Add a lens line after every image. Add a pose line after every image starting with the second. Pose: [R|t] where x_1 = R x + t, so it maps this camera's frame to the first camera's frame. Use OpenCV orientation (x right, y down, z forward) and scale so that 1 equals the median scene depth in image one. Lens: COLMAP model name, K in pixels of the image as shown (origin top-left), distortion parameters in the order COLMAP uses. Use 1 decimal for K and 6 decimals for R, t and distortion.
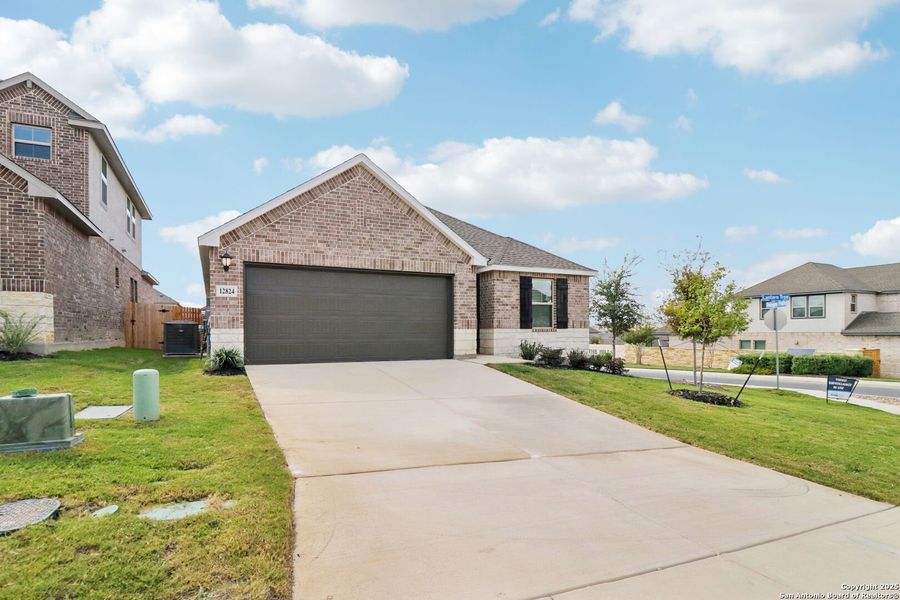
lens RADIAL K [[421.1, 0, 437.8], [0, 421.1, 313.1], [0, 0, 1]] dist [0.000879, -0.000585]
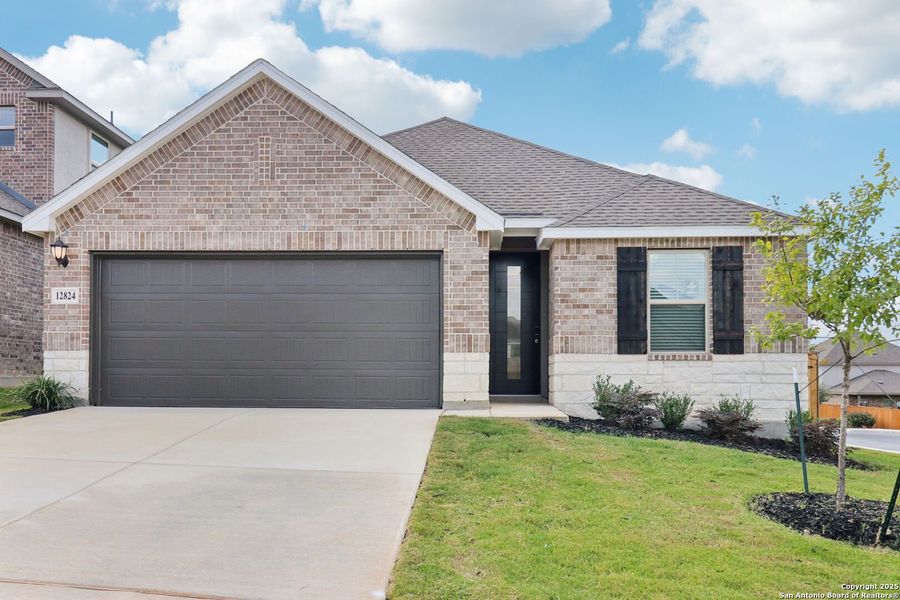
lens RADIAL K [[701.7, 0, 452.1], [0, 701.7, 335.3], [0, 0, 1]] dist [0.008414, 0.005934]
pose [[0.896384, -0.022306, -0.442717, 0.449712], [0.013064, 0.999629, -0.023915, 0.037861], [0.443086, 0.015654, 0.896343, 0.208375]]
